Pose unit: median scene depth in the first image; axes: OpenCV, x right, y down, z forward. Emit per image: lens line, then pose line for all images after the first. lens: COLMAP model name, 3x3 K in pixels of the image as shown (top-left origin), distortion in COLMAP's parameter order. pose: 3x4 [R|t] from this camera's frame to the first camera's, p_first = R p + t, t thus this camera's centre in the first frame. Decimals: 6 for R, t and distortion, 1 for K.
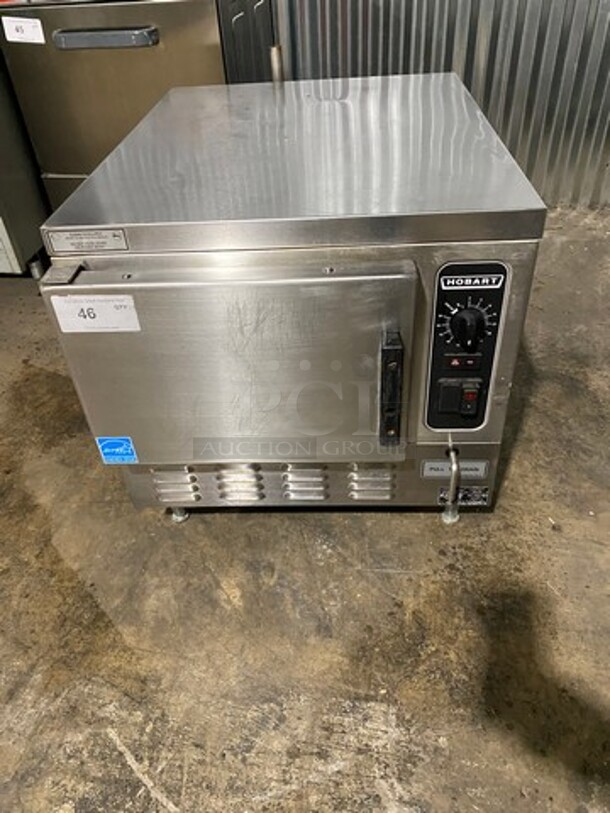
lens RADIAL K [[613.1, 0, 302.0], [0, 613.1, 402.8], [0, 0, 1]] dist [0.005610, 0.000235]
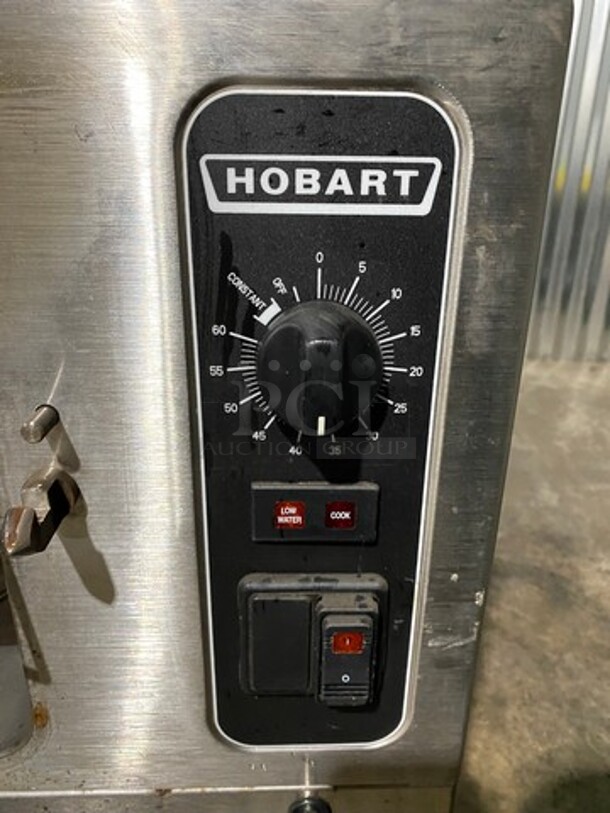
lens RADIAL K [[613.1, 0, 311.0], [0, 613.1, 403.5], [0, 0, 1]] dist [0.005610, 0.000235]
pose [[0.992039, 0.041518, 0.118892, 0.218852], [-0.003711, 0.953319, -0.301942, -0.029495], [-0.125878, 0.299097, 0.945884, 0.699910]]
